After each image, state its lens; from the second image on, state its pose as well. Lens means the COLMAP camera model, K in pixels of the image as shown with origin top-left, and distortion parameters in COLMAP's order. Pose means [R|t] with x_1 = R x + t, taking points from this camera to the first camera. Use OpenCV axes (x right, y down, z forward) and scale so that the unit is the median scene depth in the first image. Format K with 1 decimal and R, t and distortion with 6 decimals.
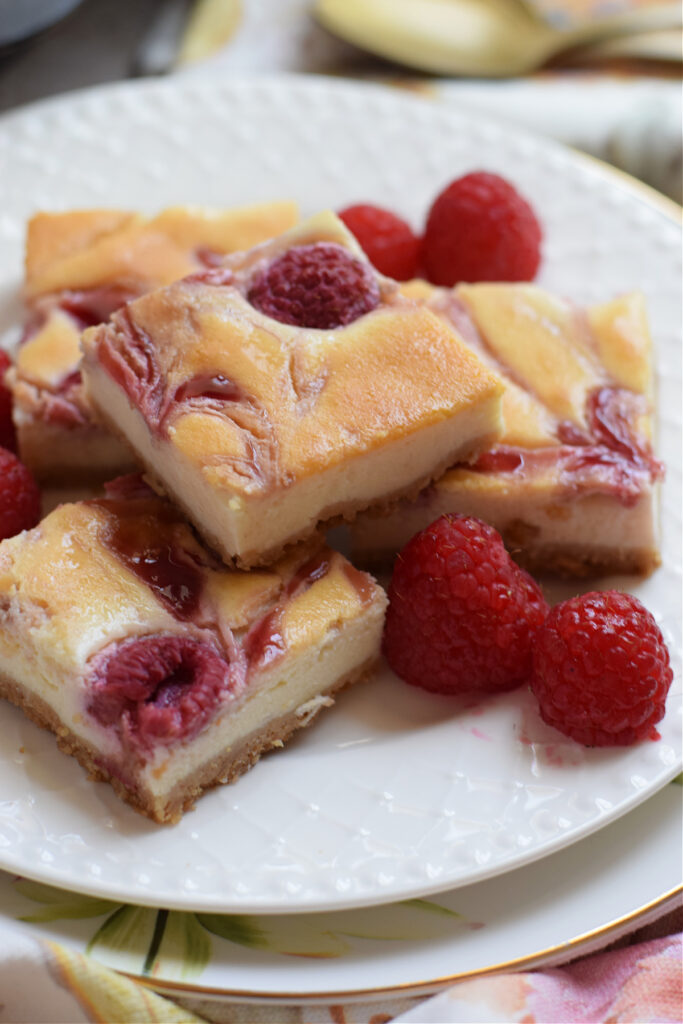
lens RADIAL K [[2657.9, 0, 341.5], [0, 2657.9, 512.0], [0, 0, 1]] dist [-0.073060, 0.735301]
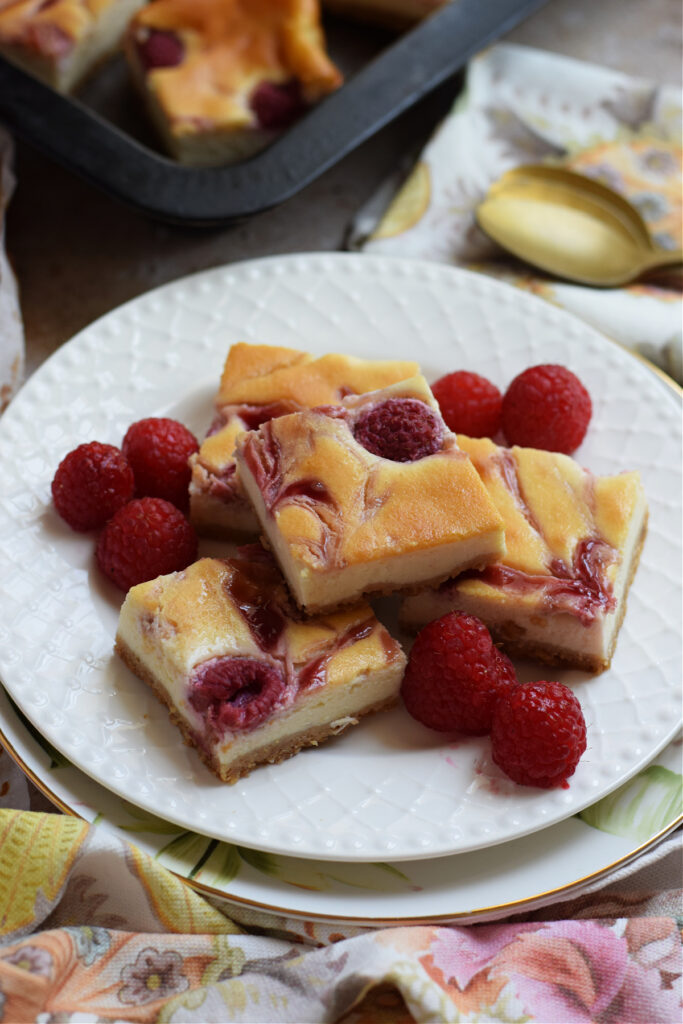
lens RADIAL K [[2791.6, 0, 341.5], [0, 2791.6, 512.0], [0, 0, 1]] dist [-0.492202, 20.699228]
pose [[0.975771, 0.172235, -0.134932, 0.180729], [-0.169078, 0.984995, 0.034607, -0.097745], [0.138868, -0.010954, 0.990250, -0.544372]]
